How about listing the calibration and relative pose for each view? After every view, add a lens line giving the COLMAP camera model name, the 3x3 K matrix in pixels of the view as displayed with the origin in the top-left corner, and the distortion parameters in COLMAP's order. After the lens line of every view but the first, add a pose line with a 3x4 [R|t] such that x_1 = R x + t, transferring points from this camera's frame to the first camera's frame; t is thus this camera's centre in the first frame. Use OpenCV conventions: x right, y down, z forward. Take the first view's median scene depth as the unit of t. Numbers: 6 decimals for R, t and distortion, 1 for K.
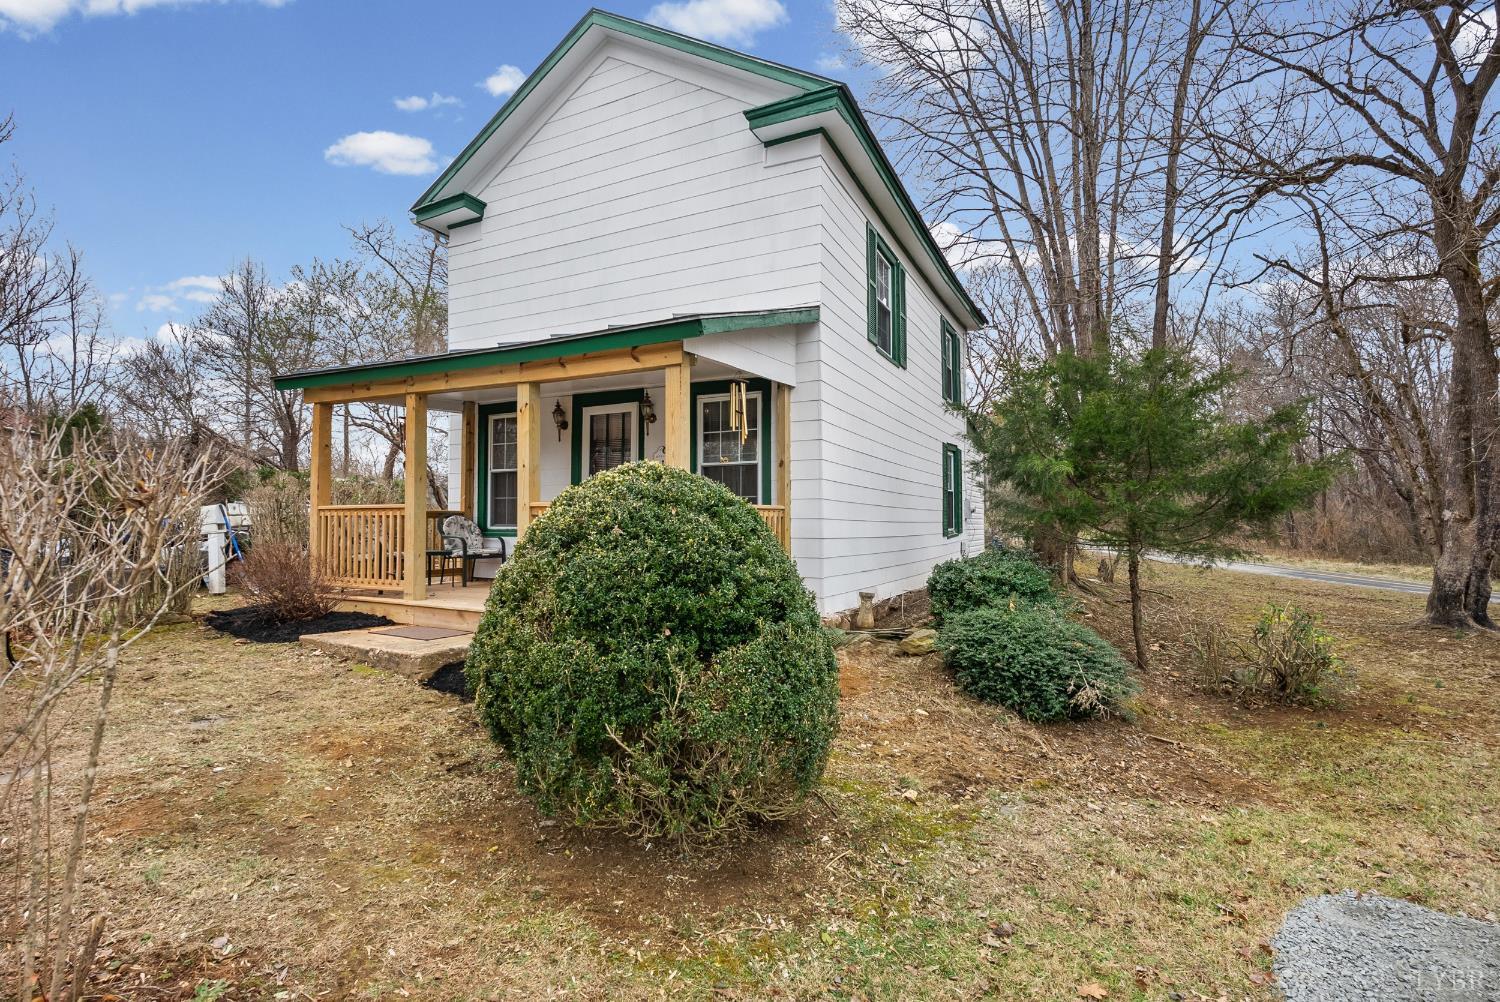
lens RADIAL K [[673.9, 0, 747.5], [0, 673.9, 500.5], [0, 0, 1]] dist [-0.004294, -0.000298]
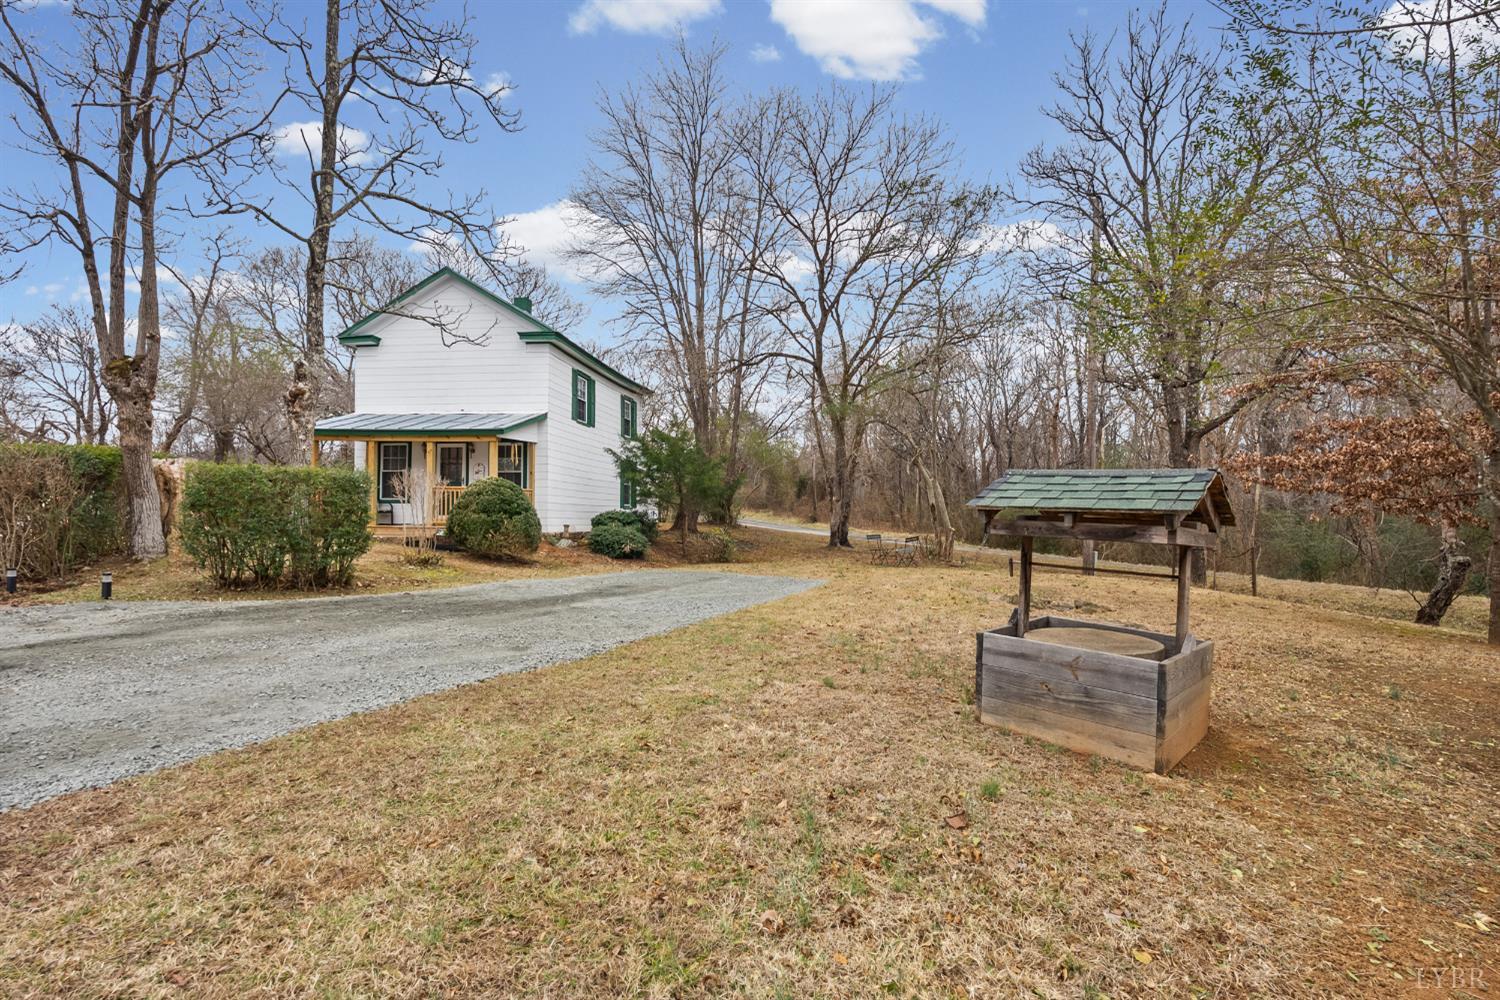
lens RADIAL K [[673.9, 0, 748.8], [0, 673.9, 501.5], [0, 0, 1]] dist [-0.004294, -0.000298]
pose [[0.940837, 0.009574, 0.338723, -0.033918], [-0.014771, 0.999809, 0.012770, 0.009037], [-0.338537, -0.017017, 0.940799, -1.521978]]
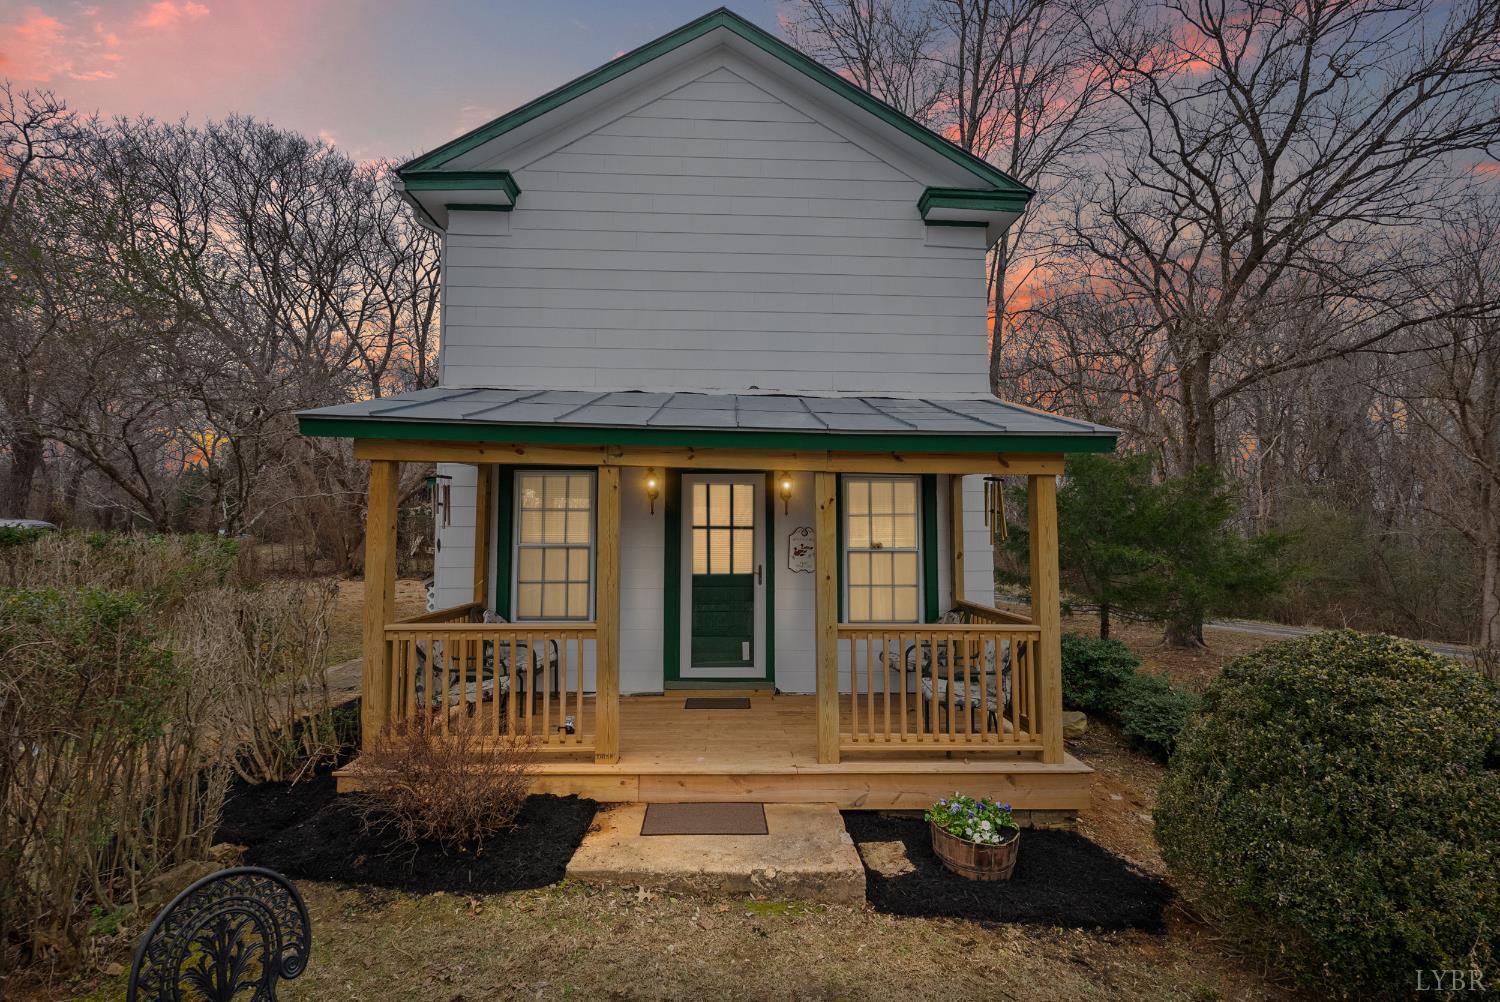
lens RADIAL K [[673.9, 0, 748.2], [0, 673.9, 500.3], [0, 0, 1]] dist [-0.004294, -0.000298]
pose [[0.877305, 0.039552, 0.478300, -0.596445], [-0.021844, 0.998856, -0.042532, -0.080186], [-0.479435, 0.026866, 0.877166, 0.266177]]
